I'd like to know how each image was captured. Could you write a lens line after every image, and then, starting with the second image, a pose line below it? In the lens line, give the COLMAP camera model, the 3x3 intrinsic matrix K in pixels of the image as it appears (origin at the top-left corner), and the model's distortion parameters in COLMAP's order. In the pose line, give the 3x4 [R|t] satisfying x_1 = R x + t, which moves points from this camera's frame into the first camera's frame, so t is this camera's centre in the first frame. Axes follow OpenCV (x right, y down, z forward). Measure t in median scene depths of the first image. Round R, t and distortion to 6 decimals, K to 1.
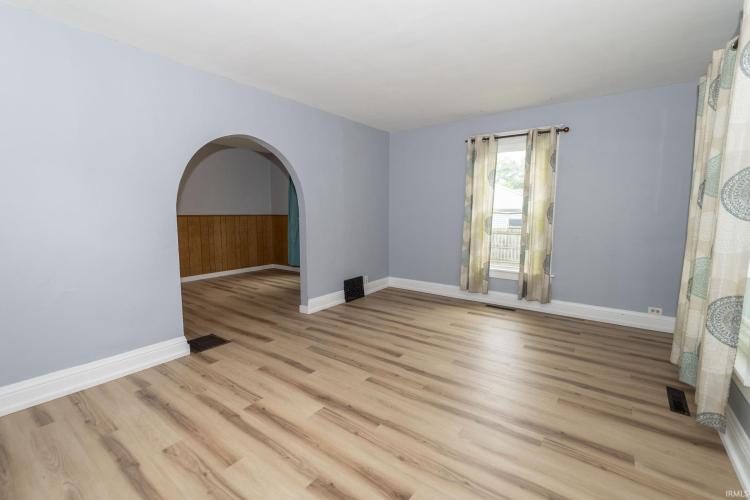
lens RADIAL K [[331.5, 0, 355.3], [0, 331.5, 245.6], [0, 0, 1]] dist [0.003230, -0.000582]
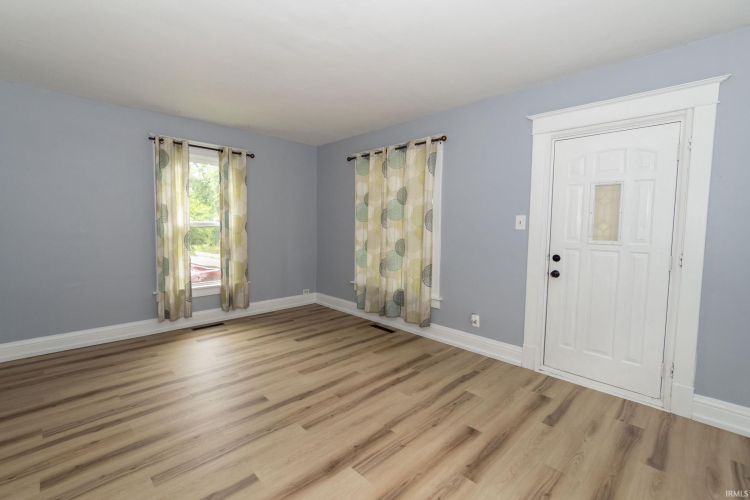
lens RADIAL K [[331.5, 0, 372.3], [0, 331.5, 248.7], [0, 0, 1]] dist [0.003230, -0.000582]
pose [[0.135073, -0.073472, 0.988108, -0.511950], [0.091608, 0.993902, 0.061380, -0.059444], [-0.986592, 0.082227, 0.140980, 0.467066]]
